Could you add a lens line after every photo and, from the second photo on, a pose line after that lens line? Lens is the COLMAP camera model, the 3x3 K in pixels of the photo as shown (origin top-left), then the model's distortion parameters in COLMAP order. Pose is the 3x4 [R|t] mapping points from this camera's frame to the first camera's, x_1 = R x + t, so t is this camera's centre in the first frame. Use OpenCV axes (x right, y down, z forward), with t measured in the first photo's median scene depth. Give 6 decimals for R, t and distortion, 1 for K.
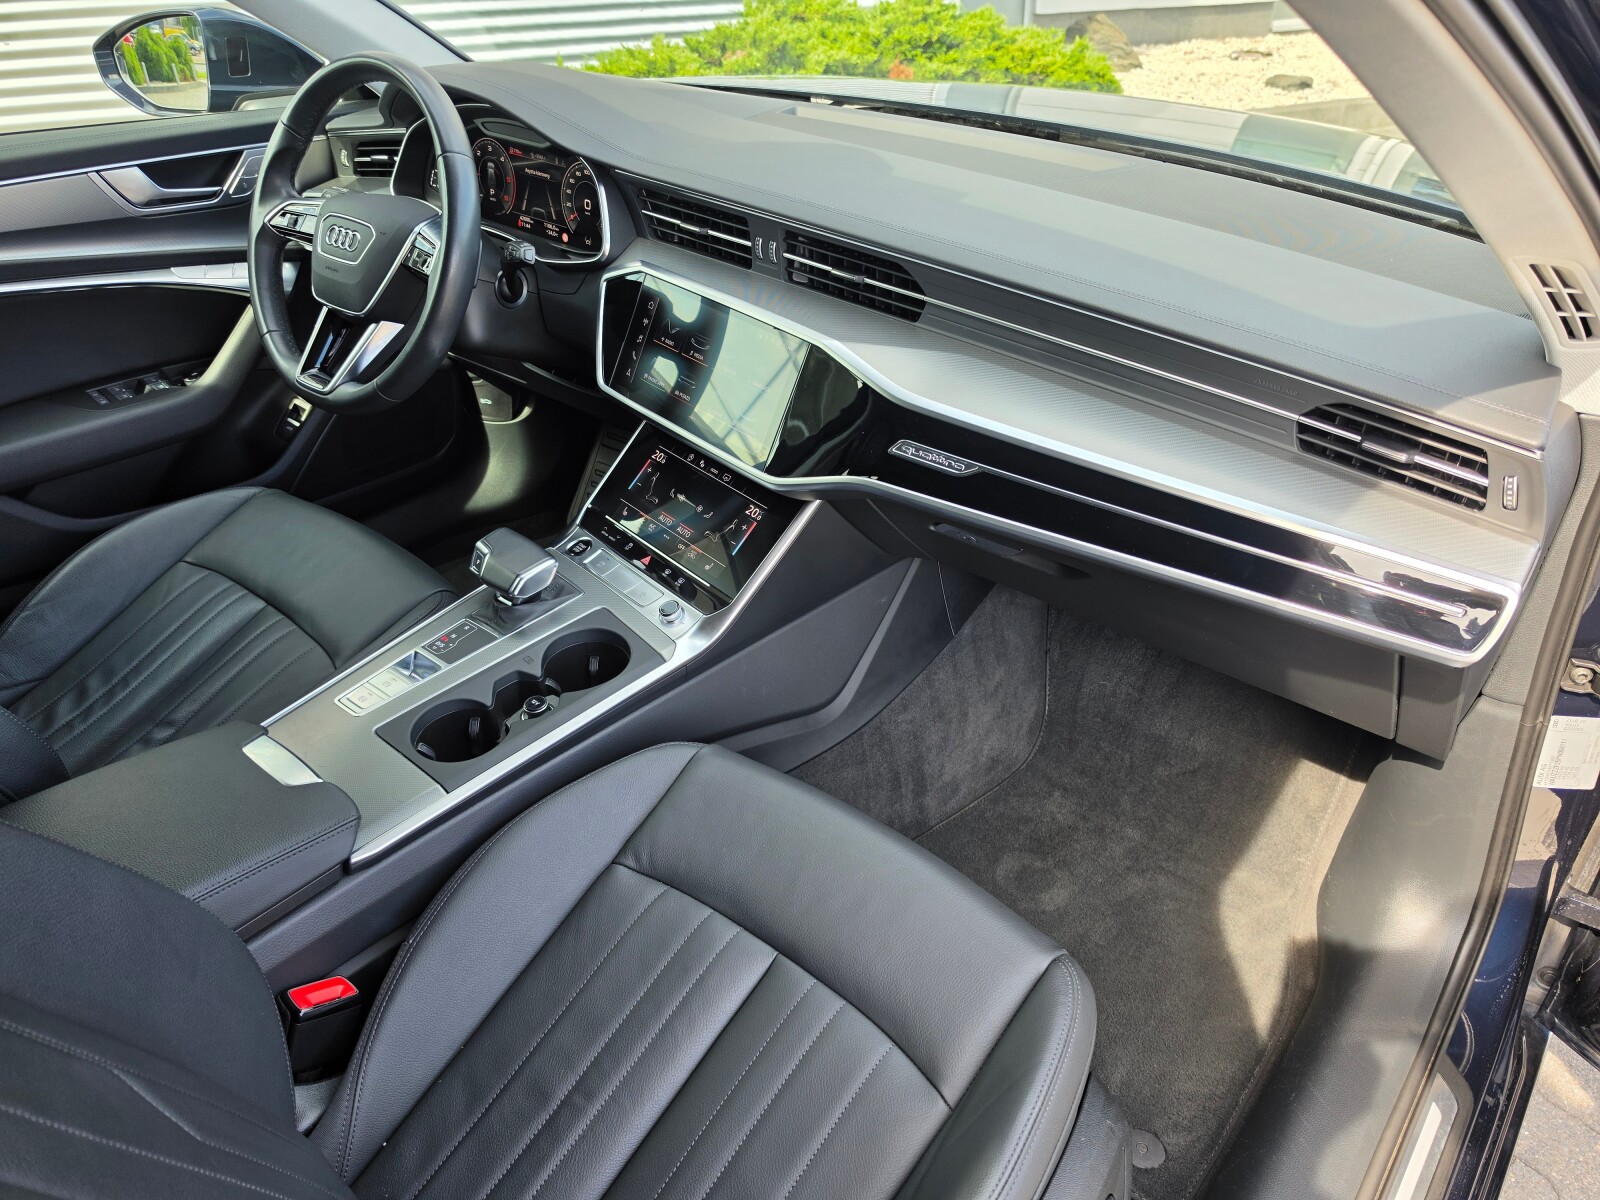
lens RADIAL K [[1121.2, 0, 801.0], [0, 1121.2, 593.9], [0, 0, 1]] dist [0.072734, -0.113590]
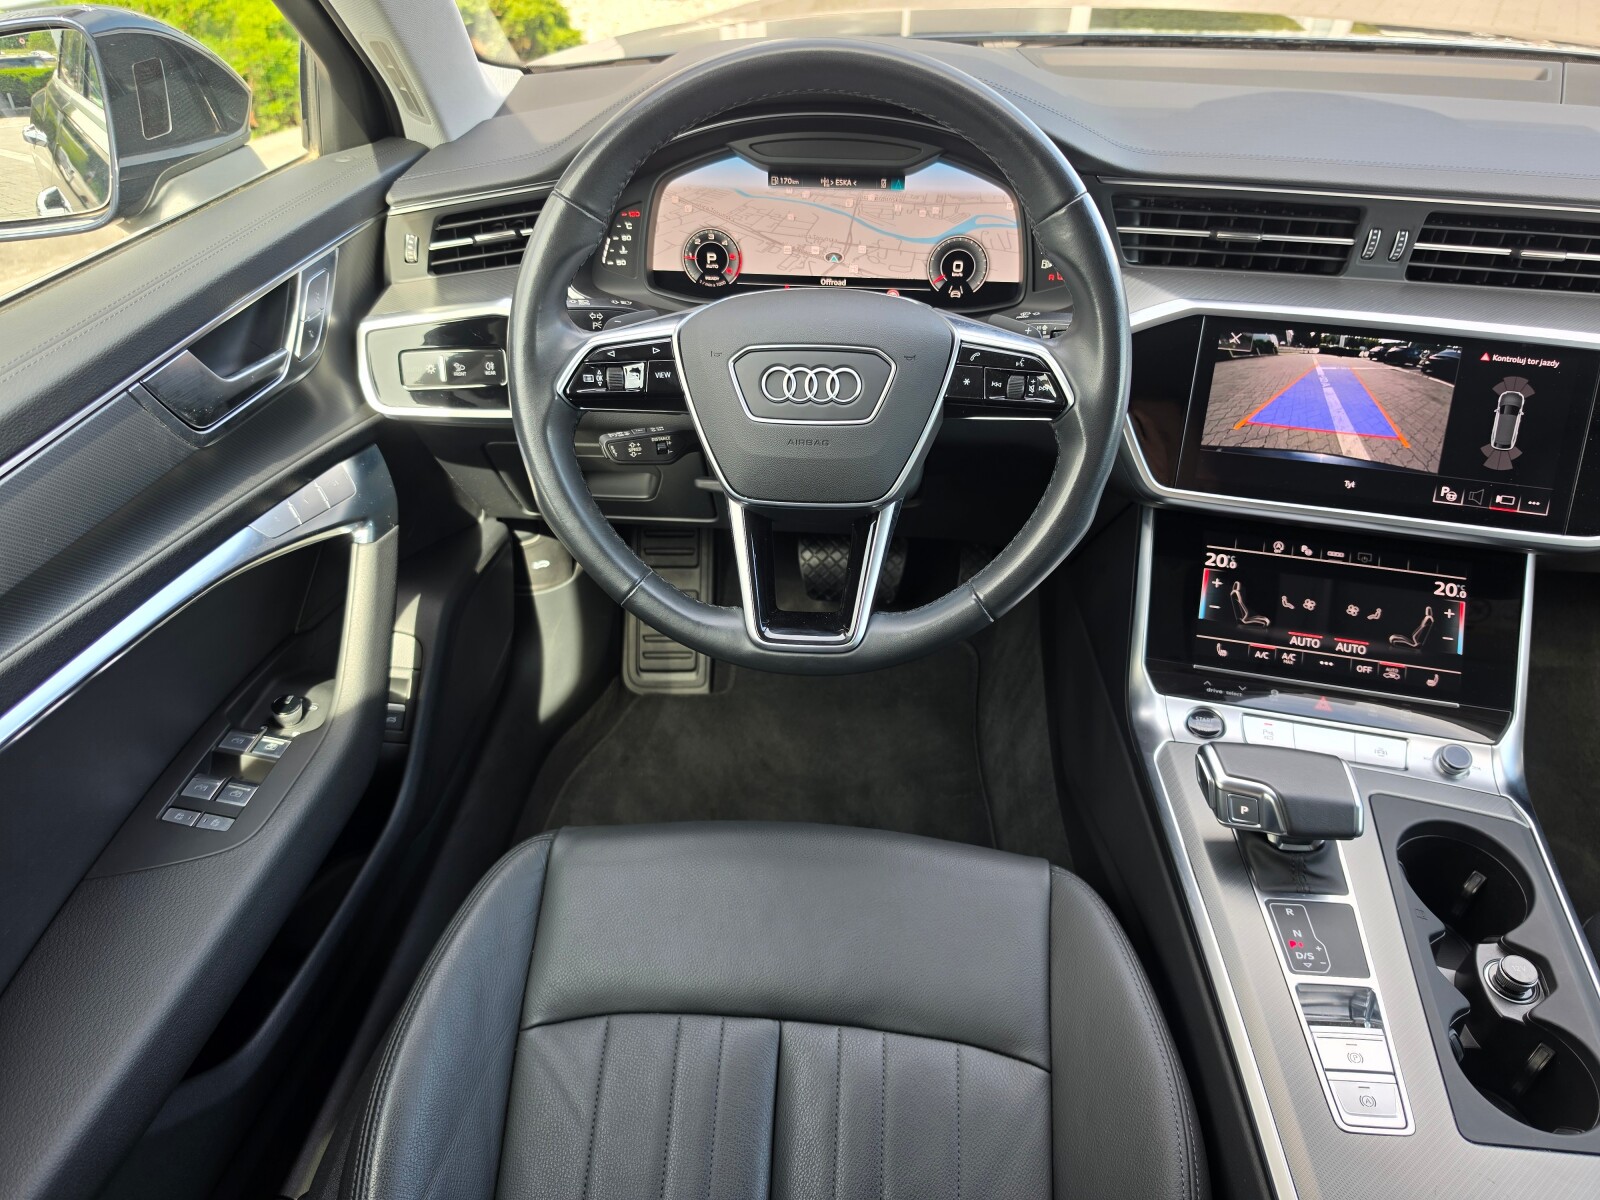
lens RADIAL K [[1121.2, 0, 796.4], [0, 1121.2, 597.2], [0, 0, 1]] dist [0.072734, -0.113590]
pose [[0.821689, -0.343905, 0.454485, -0.701977], [0.319408, 0.938304, 0.132531, -0.290061], [-0.472023, 0.036267, 0.880840, 0.511713]]
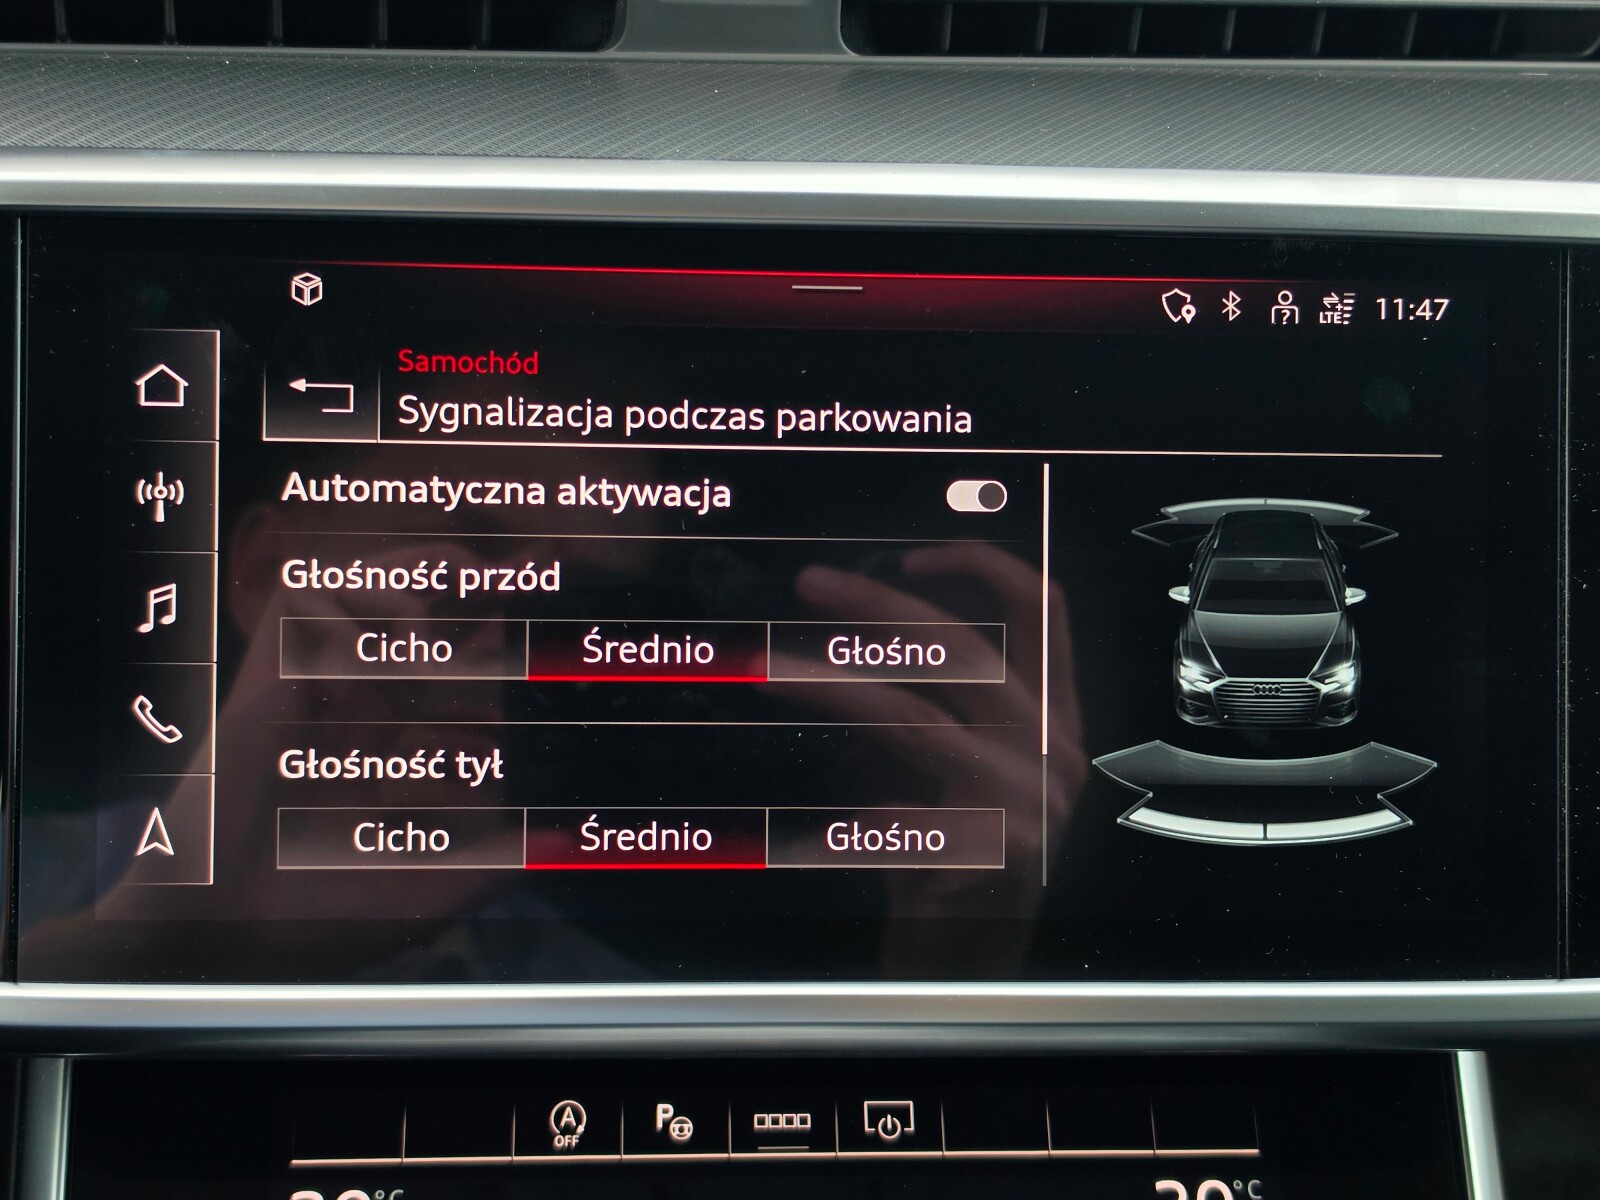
lens RADIAL K [[2333.3, 0, 802.3], [0, 2333.3, 571.5], [0, 0, 1]] dist [0.125988, 0.000000]
pose [[0.603342, -0.339141, 0.721777, -0.317863], [0.401441, 0.911194, 0.092573, -0.223040], [-0.689075, 0.233898, 0.685906, 0.706430]]
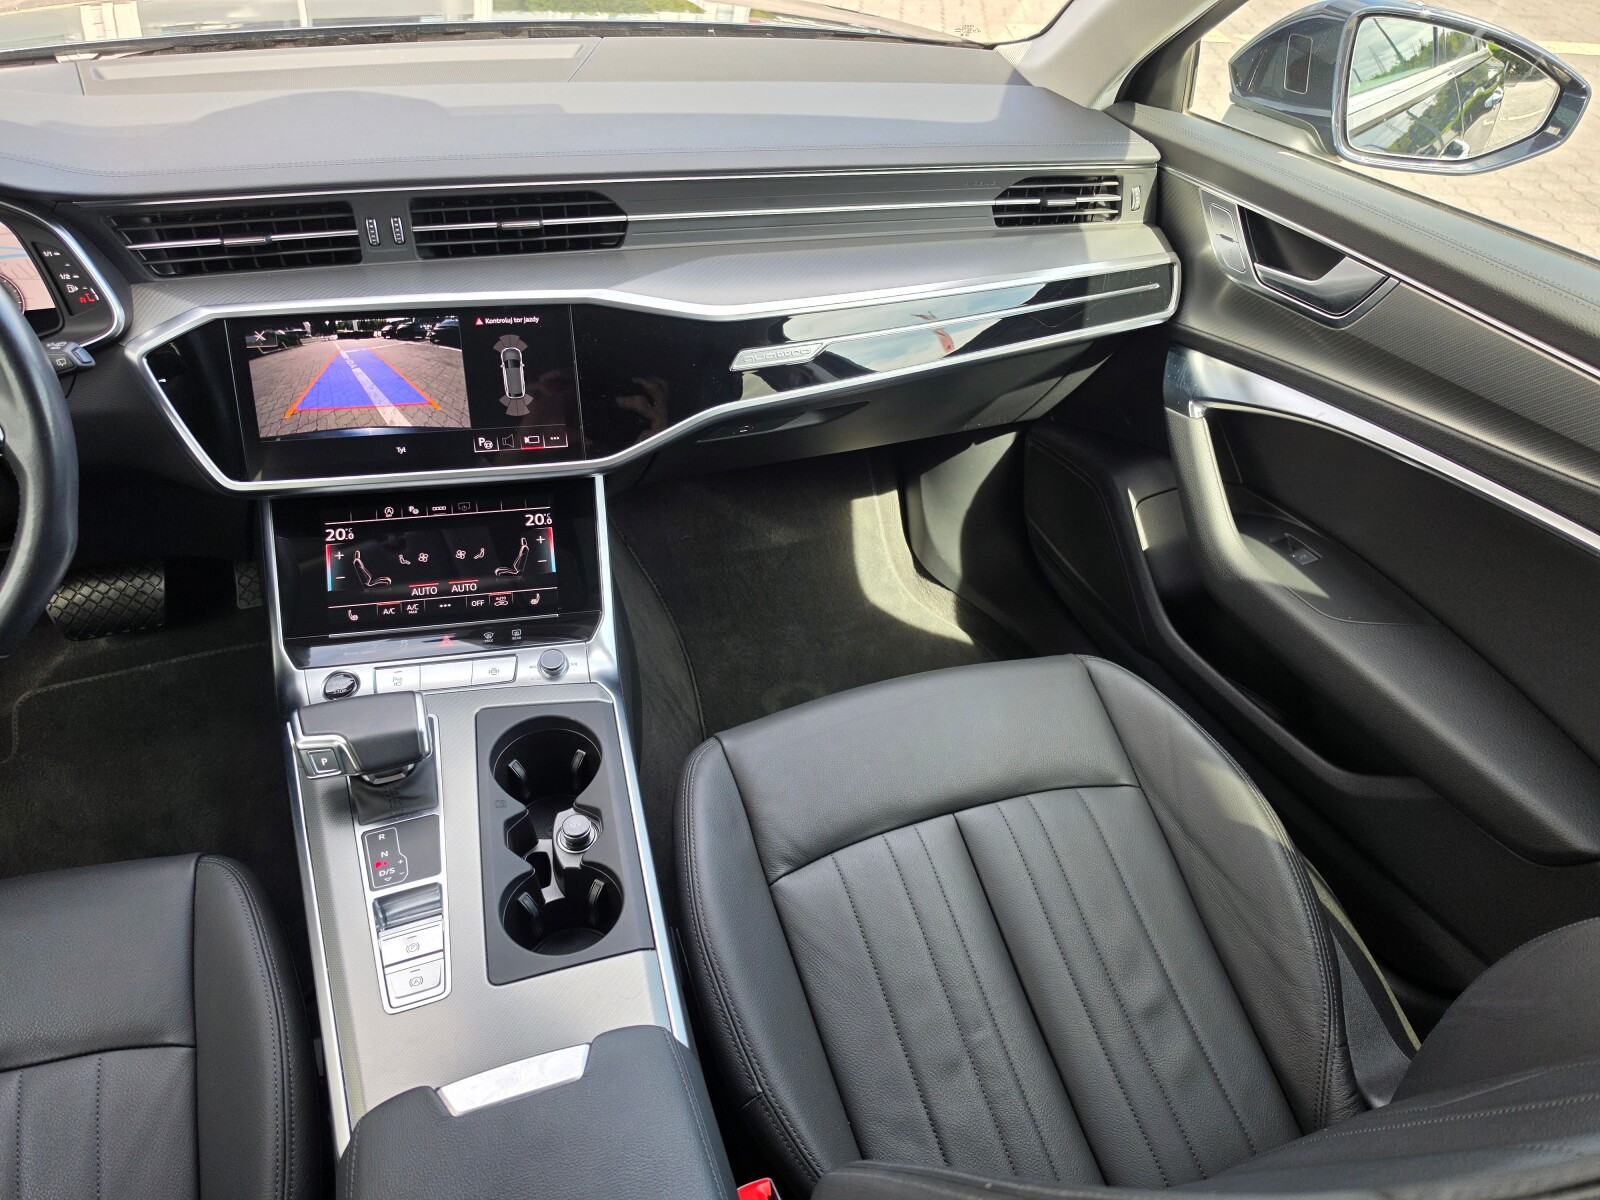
lens RADIAL K [[1121.2, 0, 797.7], [0, 1121.2, 592.5], [0, 0, 1]] dist [0.072734, -0.113590]
pose [[0.511907, -0.523730, 0.680924, -0.531714], [0.449815, 0.838723, 0.306938, -0.191486], [-0.731859, 0.149166, 0.664930, 0.265086]]
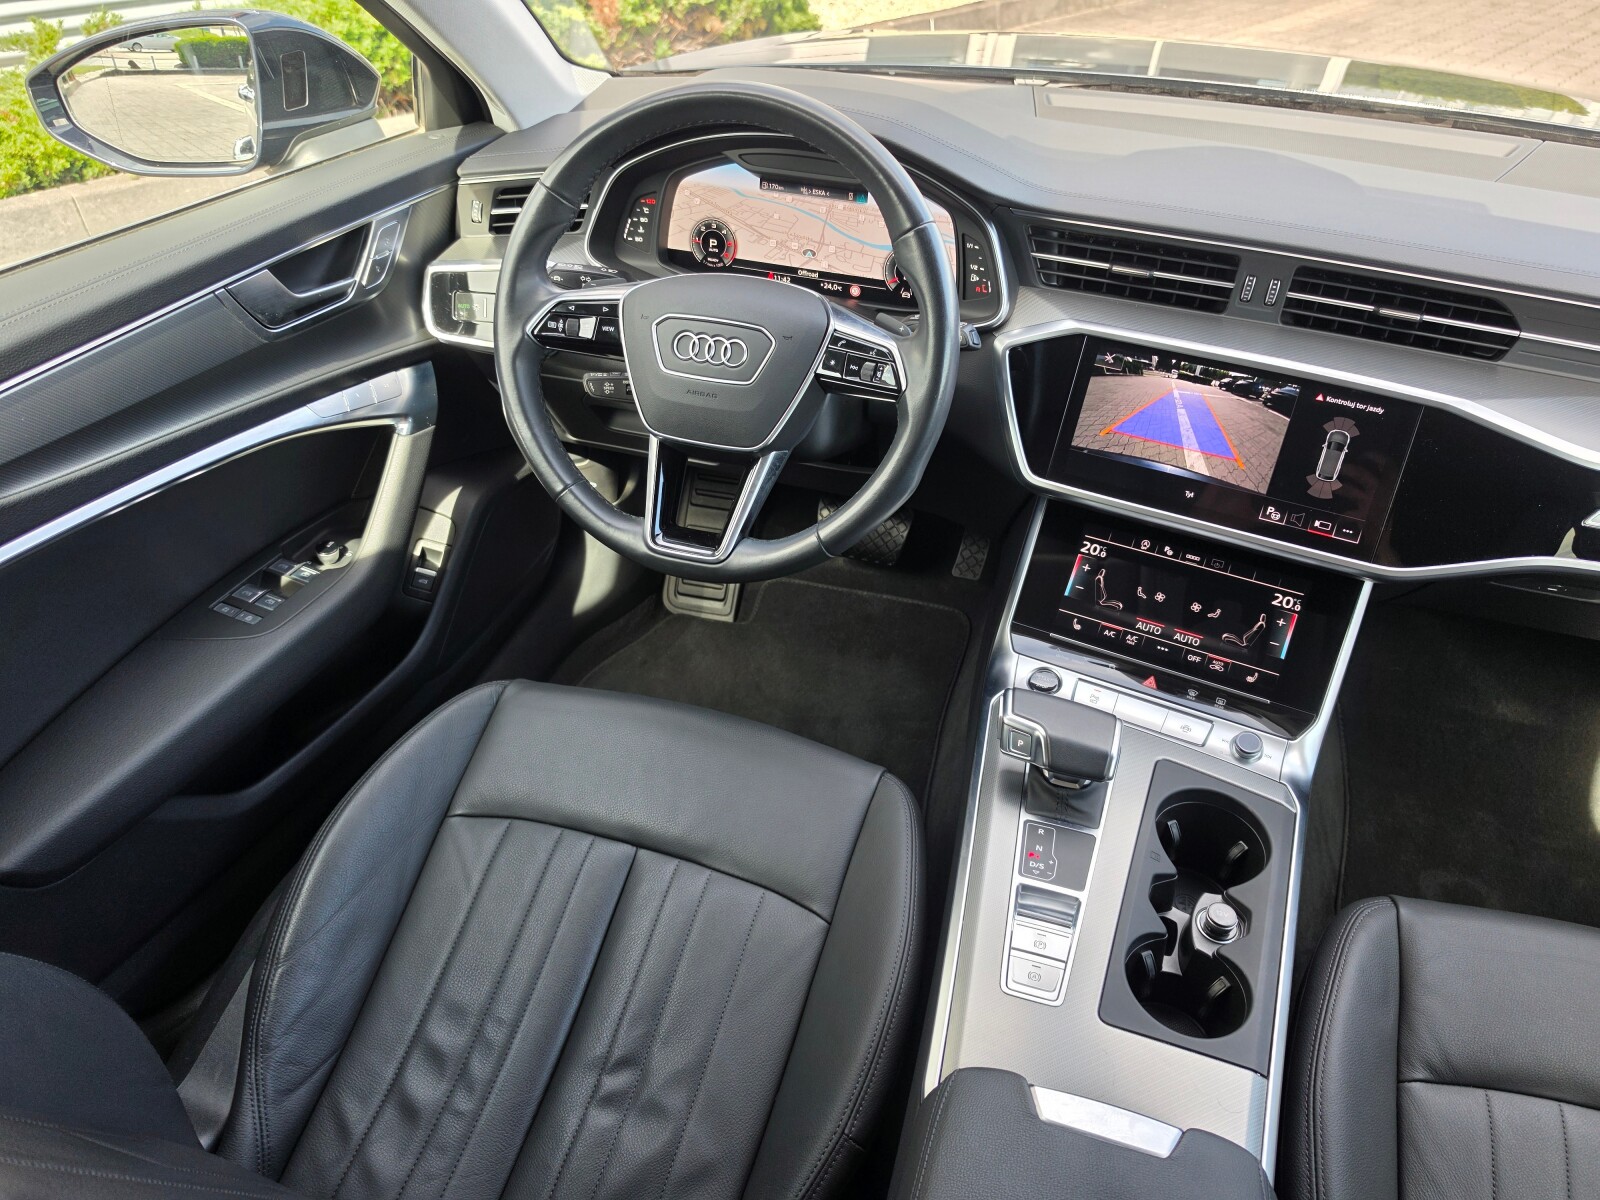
lens RADIAL K [[1121.2, 0, 795.9], [0, 1121.2, 583.8], [0, 0, 1]] dist [0.072734, -0.113590]
pose [[0.928420, -0.211037, 0.305777, -0.604338], [0.191469, 0.977083, 0.093000, -0.222656], [-0.318396, -0.027796, 0.947550, 0.296159]]
